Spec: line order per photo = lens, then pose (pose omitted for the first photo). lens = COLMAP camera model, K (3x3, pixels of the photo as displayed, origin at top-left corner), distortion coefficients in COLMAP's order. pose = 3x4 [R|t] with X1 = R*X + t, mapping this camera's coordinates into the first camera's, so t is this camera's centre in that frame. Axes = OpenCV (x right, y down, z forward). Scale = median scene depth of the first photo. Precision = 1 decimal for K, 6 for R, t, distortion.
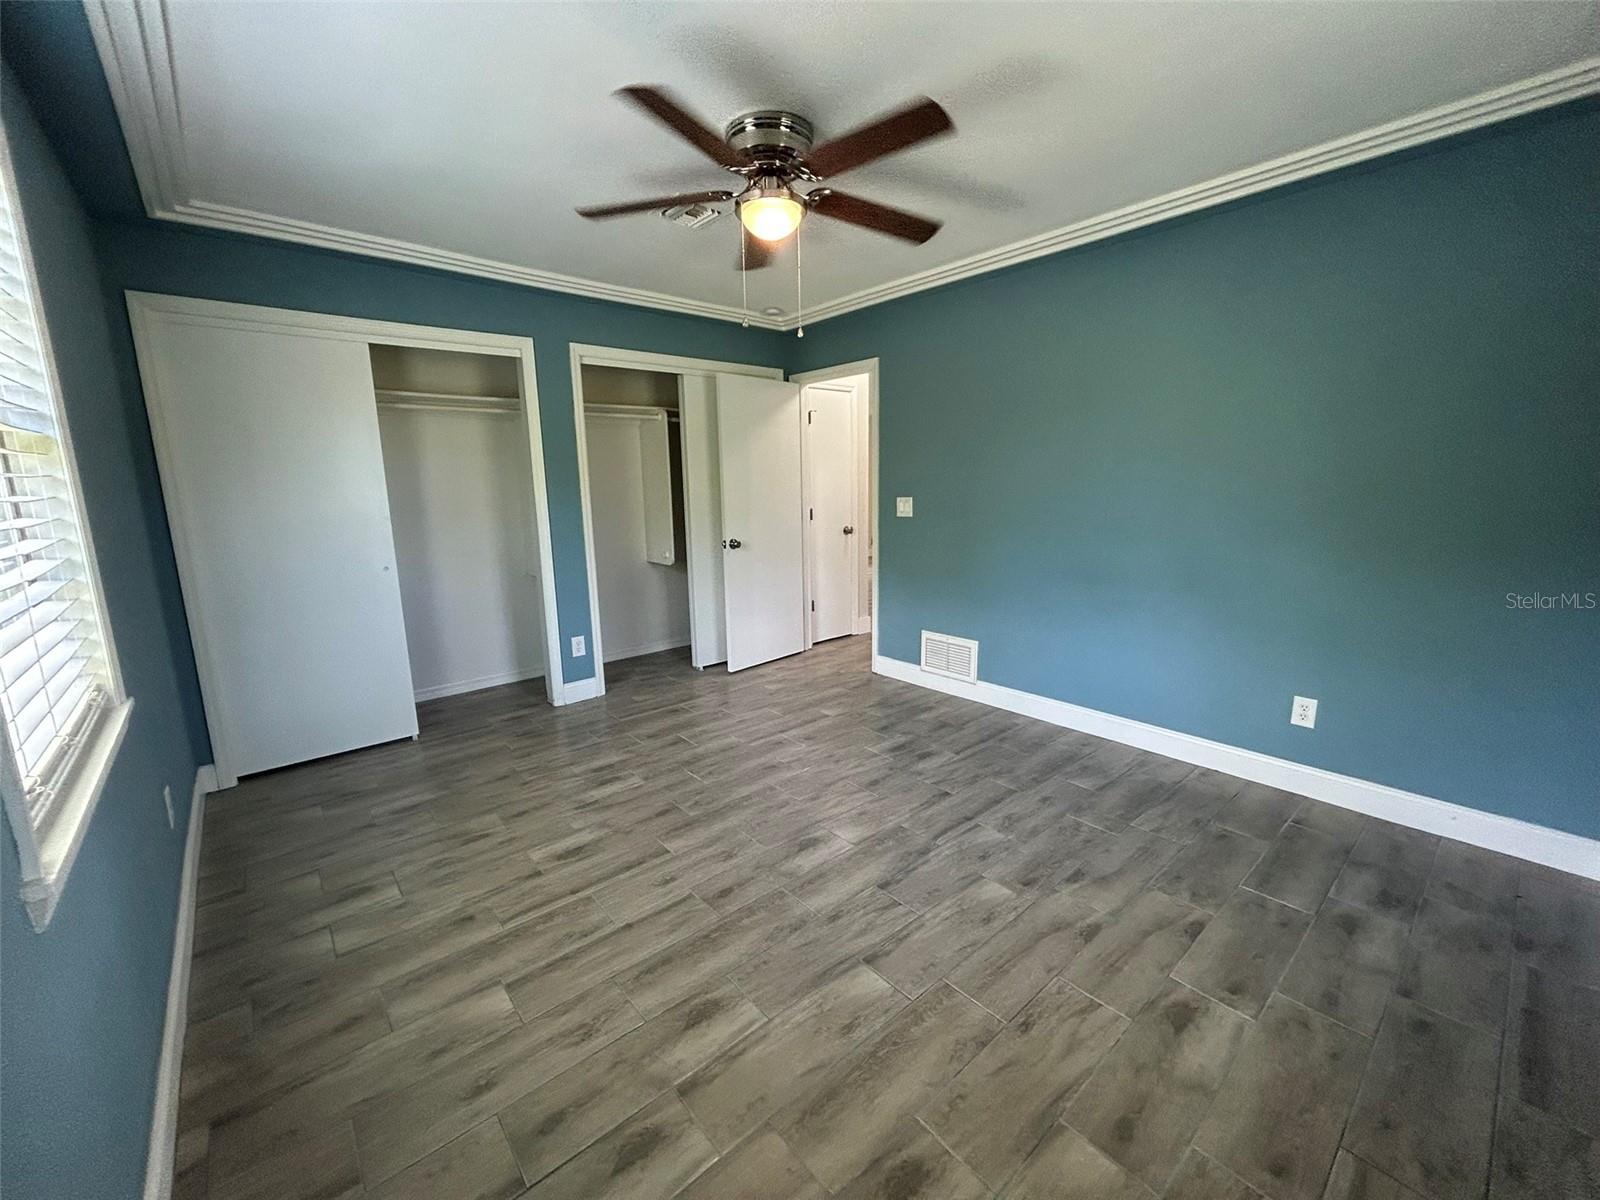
lens RADIAL K [[644.5, 0, 800.7], [0, 644.5, 598.8], [0, 0, 1]] dist [-0.001461, 0.000679]
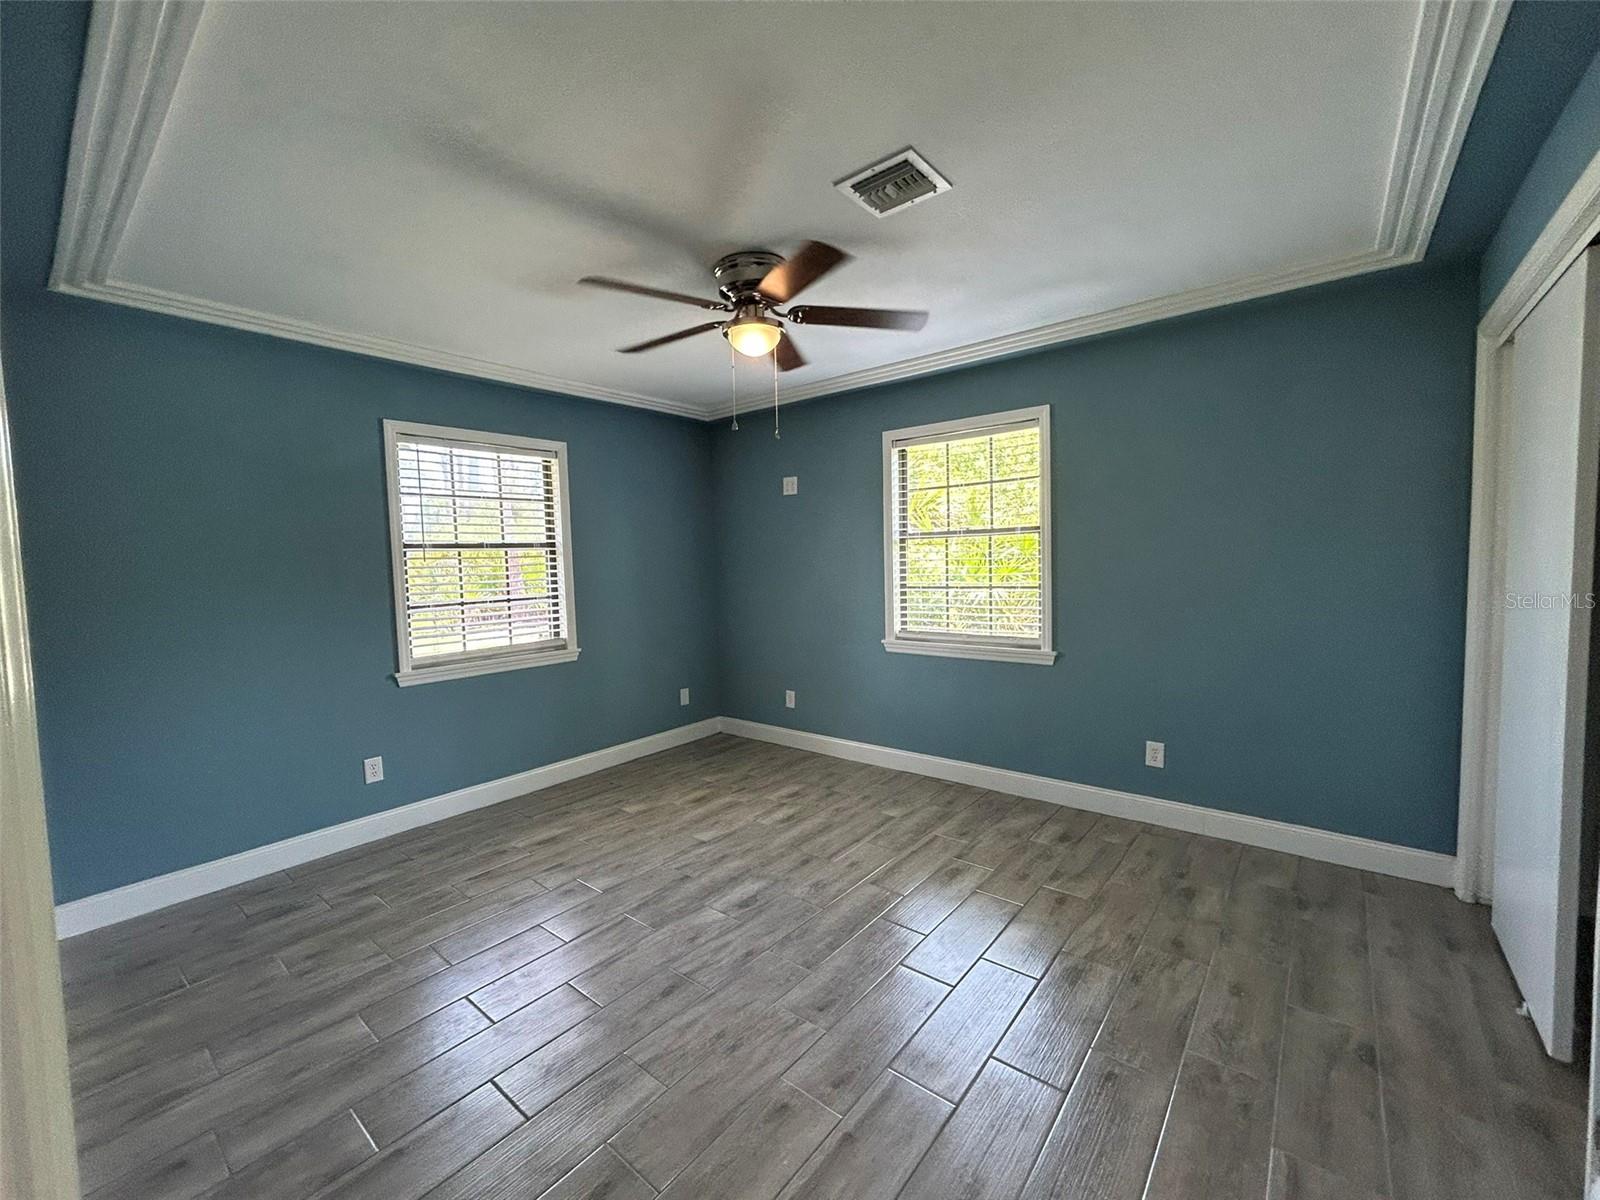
lens RADIAL K [[644.5, 0, 804.3], [0, 644.5, 600.6], [0, 0, 1]] dist [-0.001461, 0.000679]
pose [[-0.982592, 0.059849, -0.175872, 0.097500], [0.015103, 0.969286, 0.245470, -0.448057], [0.185161, 0.238541, -0.953317, 2.365836]]
